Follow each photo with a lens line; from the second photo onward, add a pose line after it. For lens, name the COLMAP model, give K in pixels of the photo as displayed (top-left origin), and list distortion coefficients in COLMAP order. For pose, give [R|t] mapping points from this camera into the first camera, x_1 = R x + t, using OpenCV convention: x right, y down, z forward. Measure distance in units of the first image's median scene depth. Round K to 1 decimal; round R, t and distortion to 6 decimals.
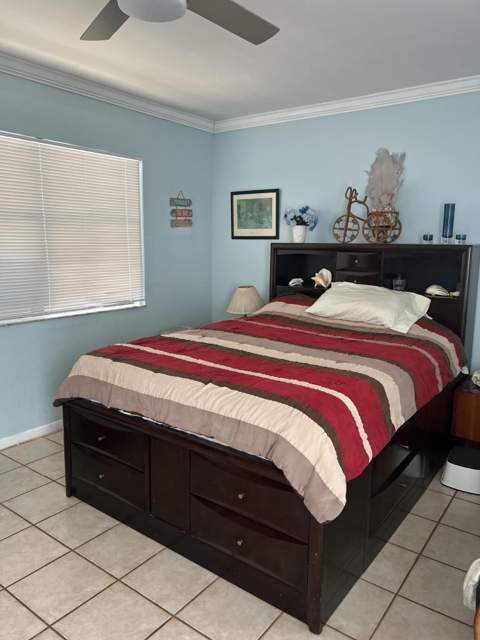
lens RADIAL K [[485.6, 0, 238.6], [0, 485.6, 316.5], [0, 0, 1]] dist [0.058130, -0.053671]
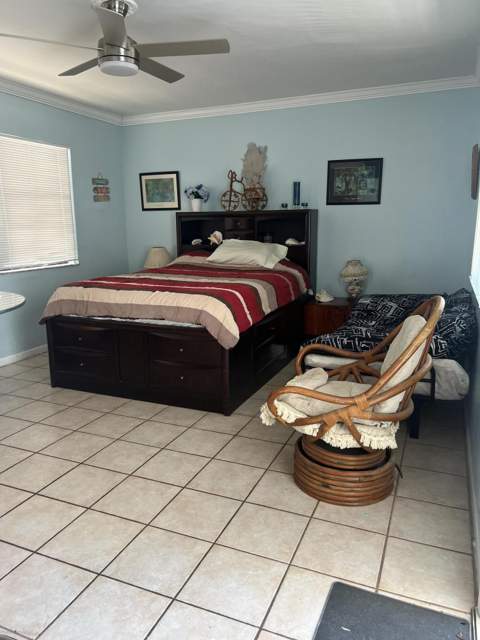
lens RADIAL K [[485.6, 0, 238.9], [0, 485.6, 322.1], [0, 0, 1]] dist [0.058130, -0.053671]
pose [[0.972412, -0.068485, 0.222990, -0.095156], [0.058131, 0.996918, 0.052677, 0.100242], [-0.225910, -0.038262, 0.973396, -0.398554]]
